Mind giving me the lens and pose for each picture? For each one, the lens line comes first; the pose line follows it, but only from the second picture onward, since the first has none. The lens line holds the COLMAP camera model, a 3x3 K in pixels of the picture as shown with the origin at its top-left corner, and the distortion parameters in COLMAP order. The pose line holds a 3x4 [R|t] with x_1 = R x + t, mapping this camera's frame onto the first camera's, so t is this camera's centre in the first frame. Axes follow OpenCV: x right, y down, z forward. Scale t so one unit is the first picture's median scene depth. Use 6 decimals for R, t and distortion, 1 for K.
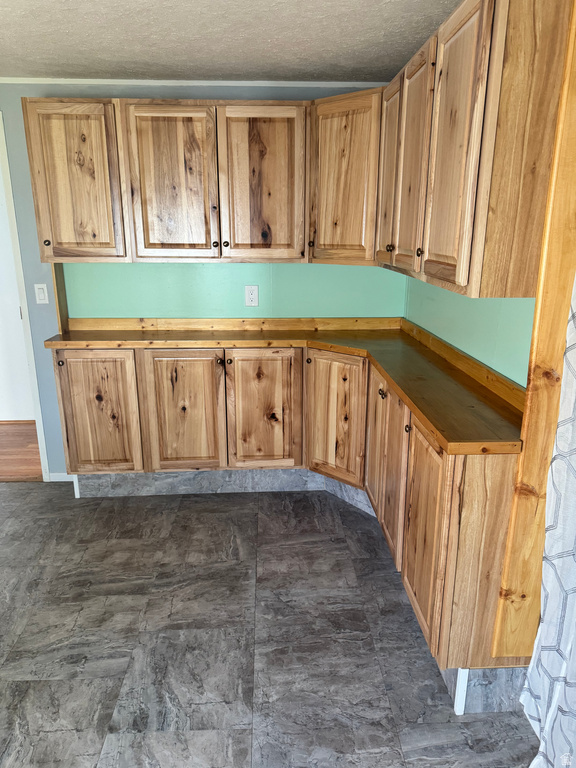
lens RADIAL K [[538.4, 0, 288.9], [0, 538.4, 387.0], [0, 0, 1]] dist [0.042639, -0.048492]
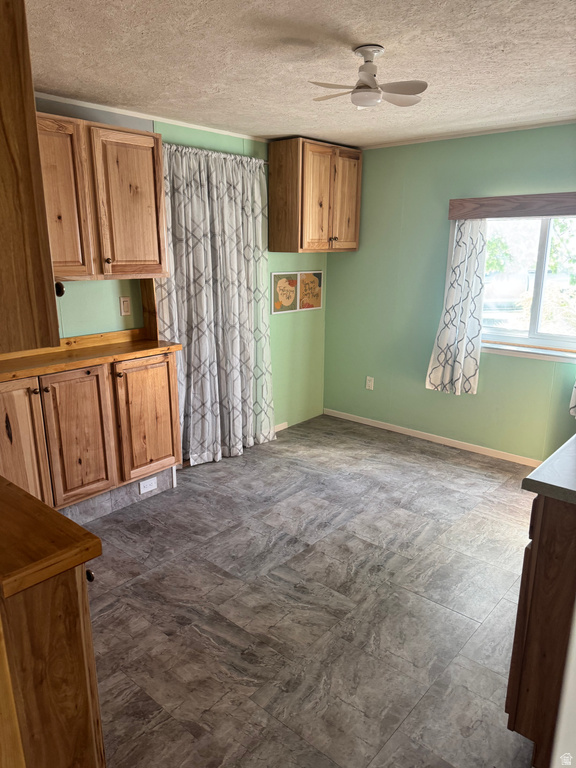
lens RADIAL K [[538.4, 0, 291.4], [0, 538.4, 389.0], [0, 0, 1]] dist [0.042639, -0.048492]
pose [[-0.724317, -0.177608, 0.666198, -1.069945], [0.190381, 0.877162, 0.440841, -0.432574], [-0.662661, 0.446141, -0.601531, 1.486825]]
